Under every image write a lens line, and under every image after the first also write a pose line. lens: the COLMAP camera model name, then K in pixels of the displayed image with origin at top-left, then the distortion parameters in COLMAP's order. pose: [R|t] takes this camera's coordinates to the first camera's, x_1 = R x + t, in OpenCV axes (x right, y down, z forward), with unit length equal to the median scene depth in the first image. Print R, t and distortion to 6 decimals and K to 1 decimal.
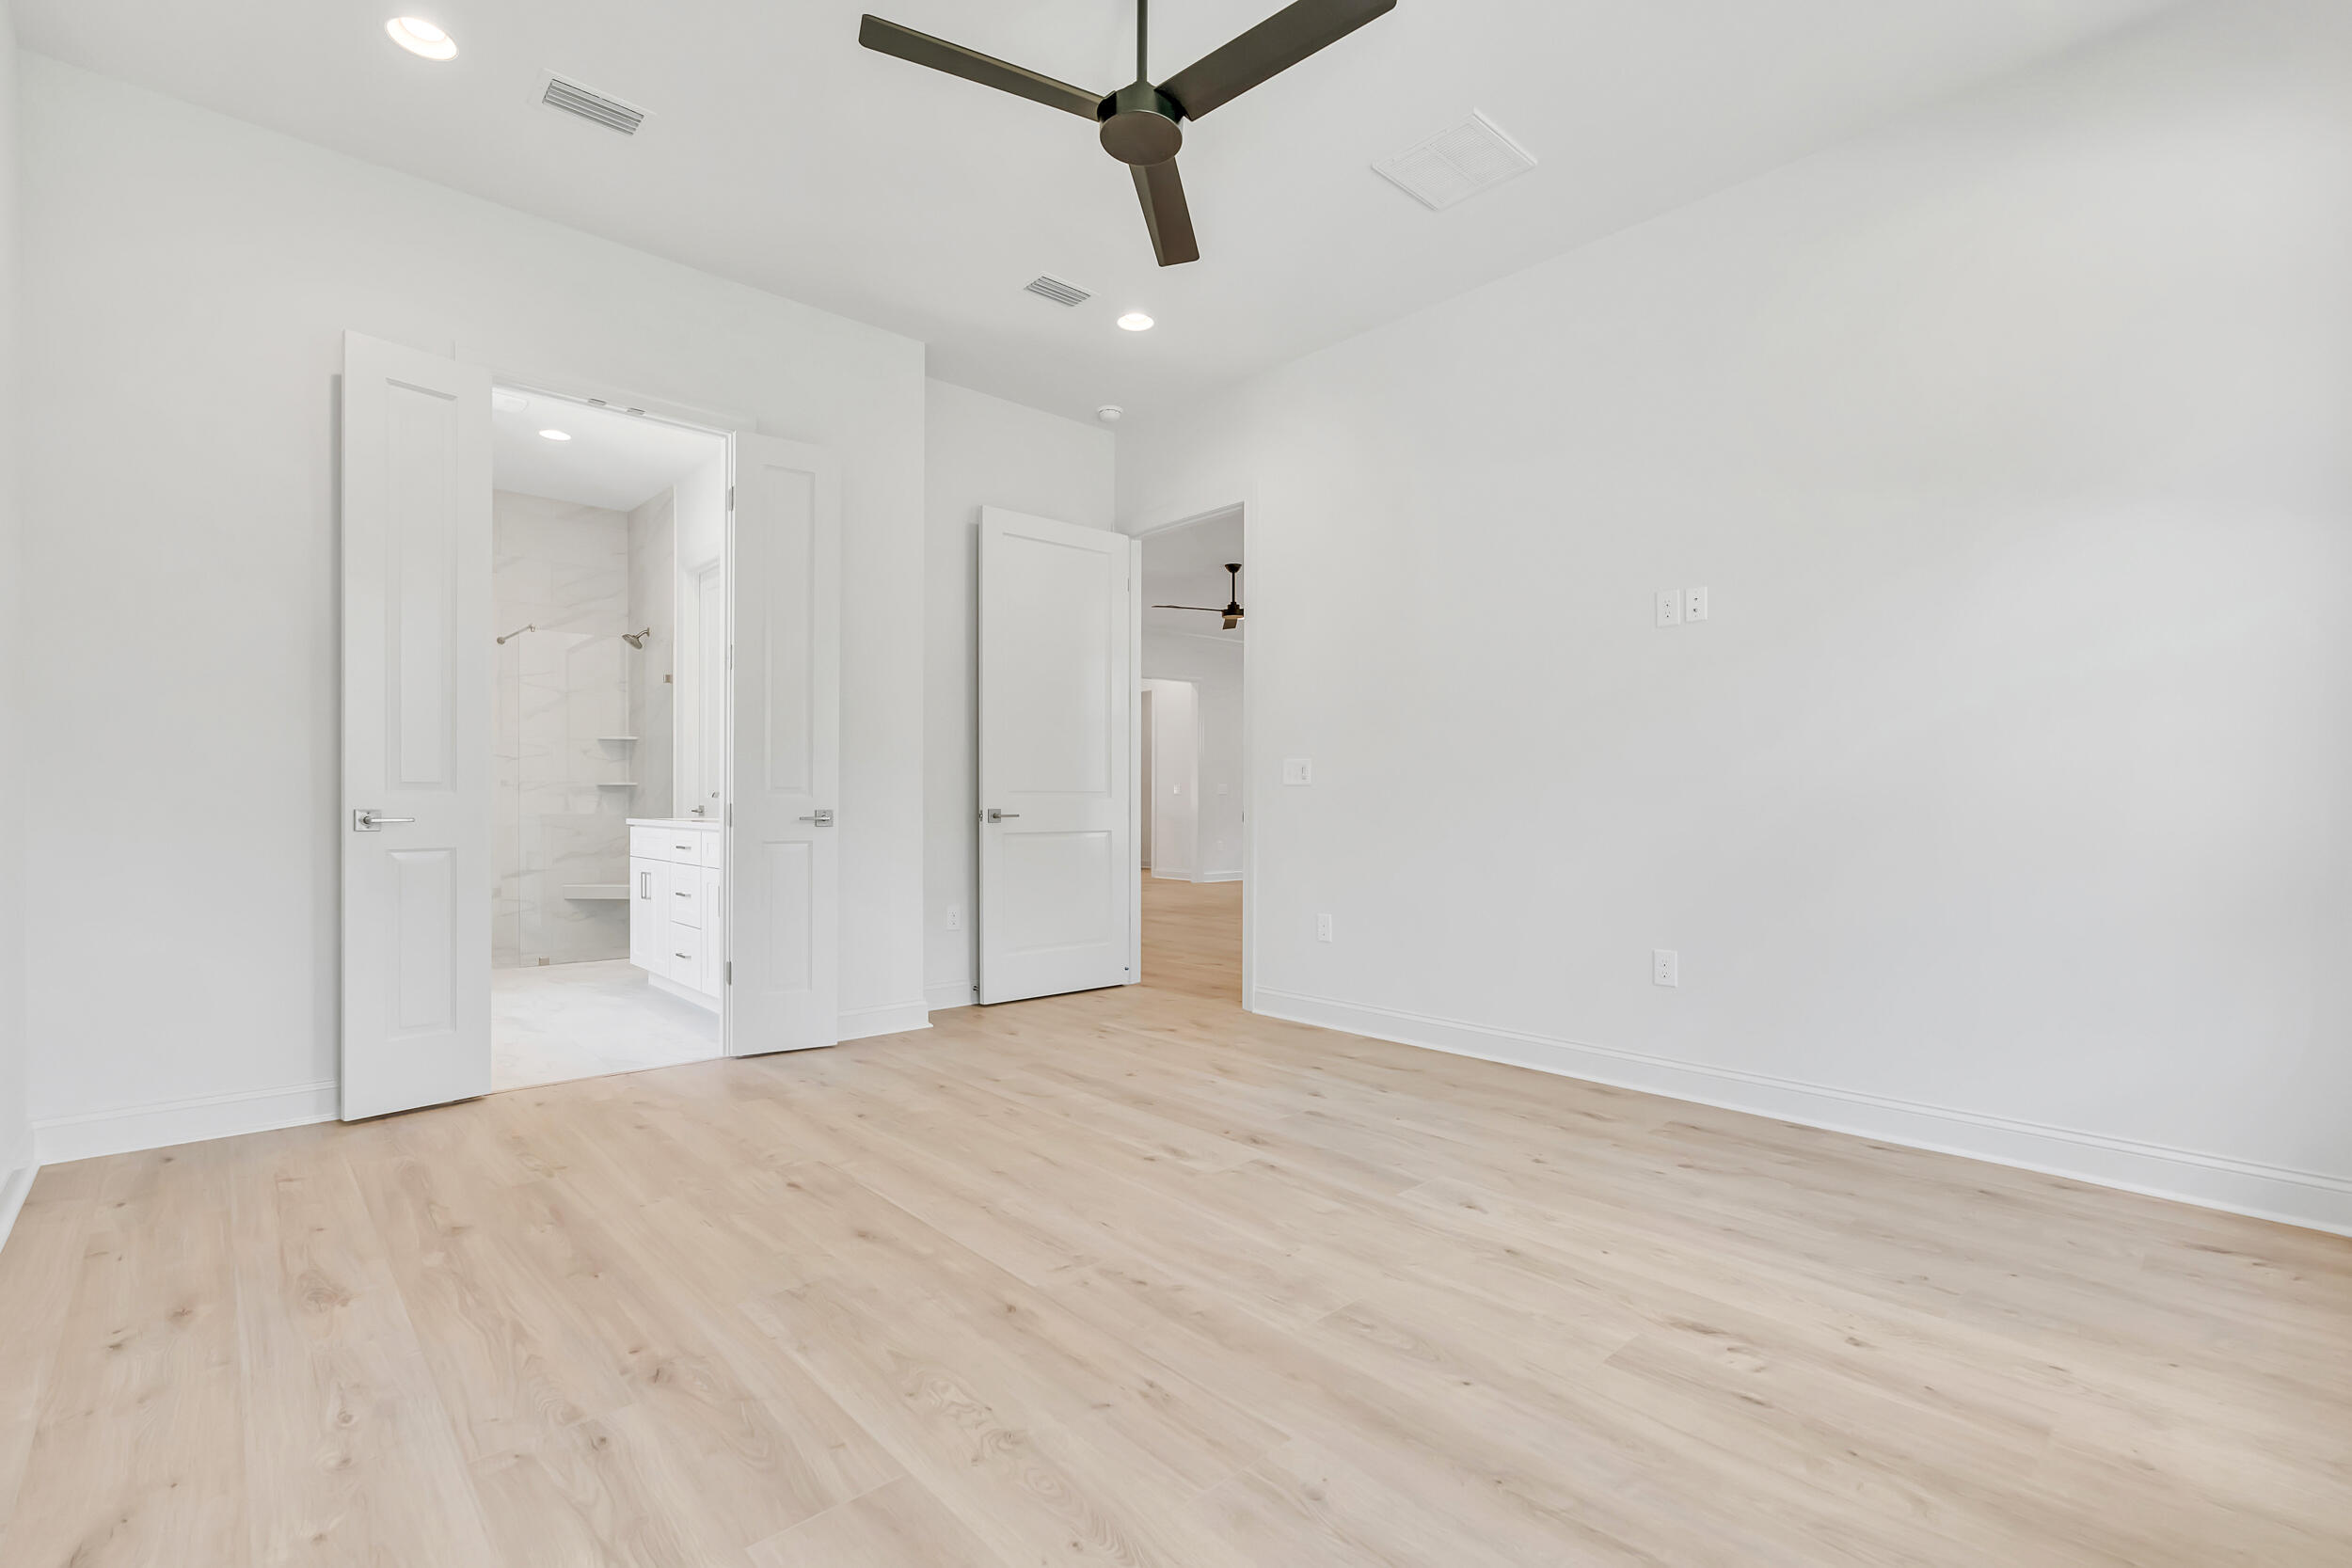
lens RADIAL K [[1062.2, 0, 1176.3], [0, 1062.2, 803.1], [0, 0, 1]] dist [-0.010898, 0.004288]
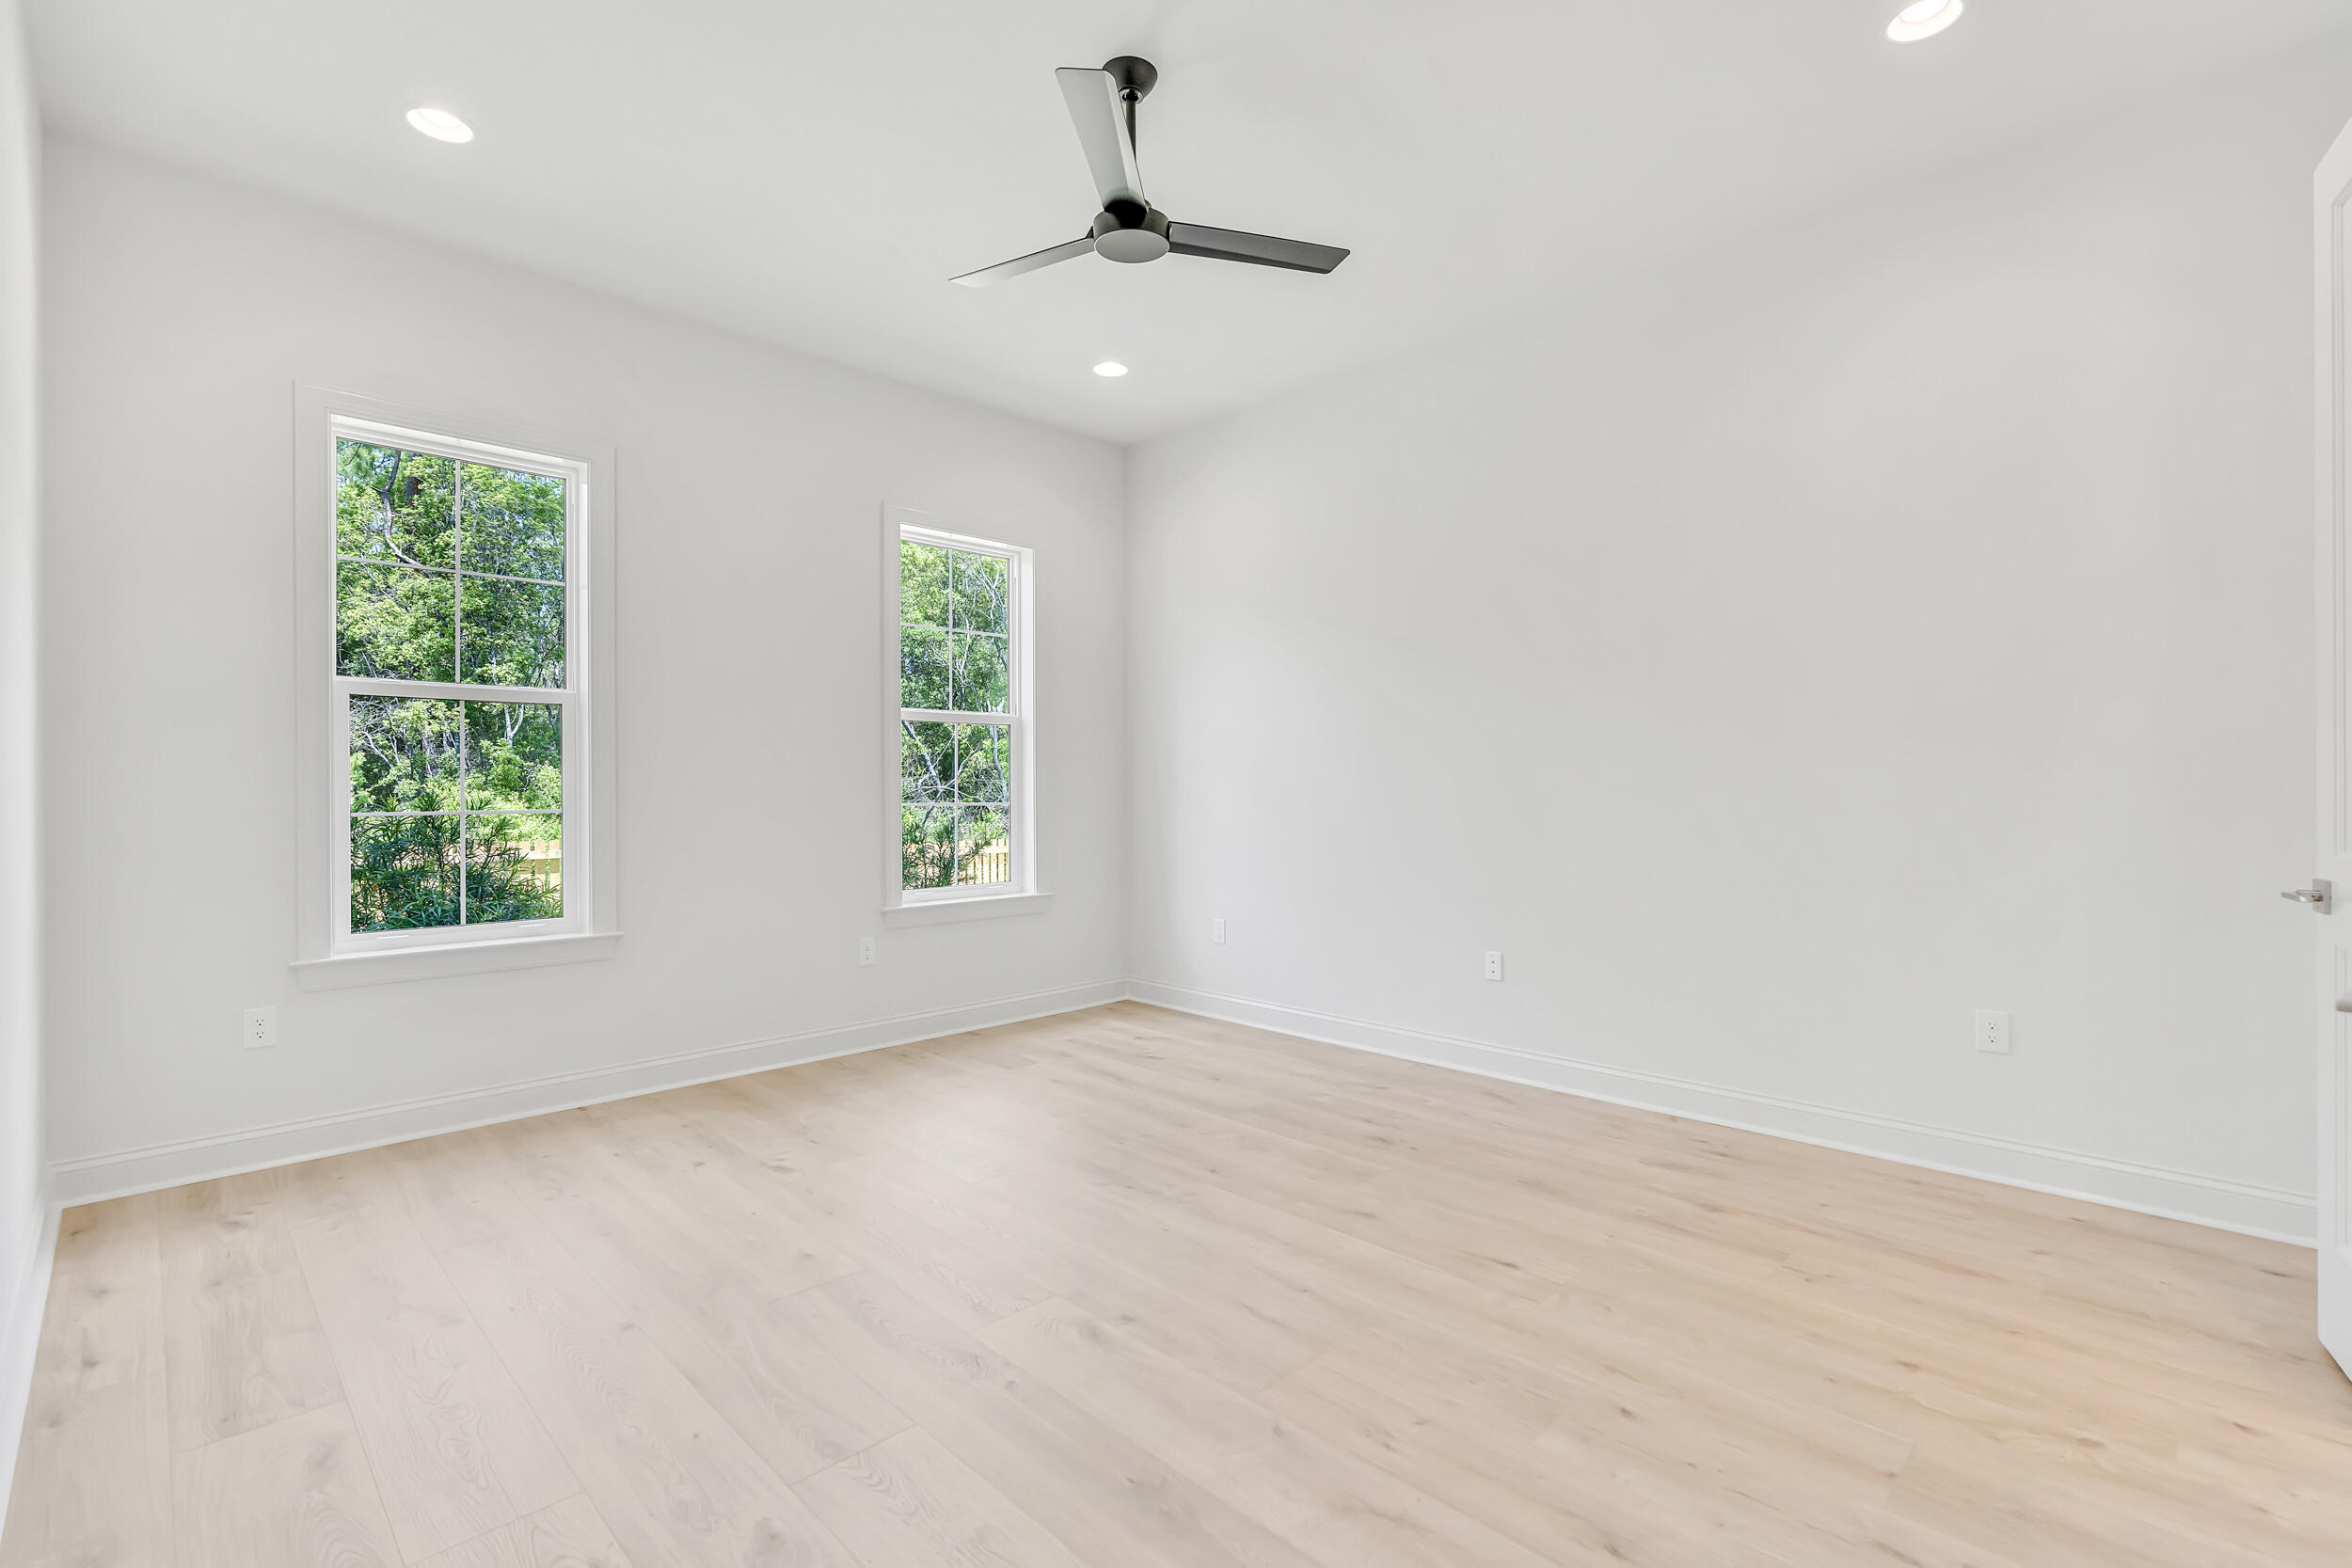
lens RADIAL K [[1062.2, 0, 1180.8], [0, 1062.2, 781.9], [0, 0, 1]] dist [-0.010898, 0.004288]
pose [[-0.999018, 0.001809, -0.044266, -0.024225], [0.001949, 0.999993, -0.003118, -0.047484], [0.044260, -0.003202, -0.999015, 1.460358]]
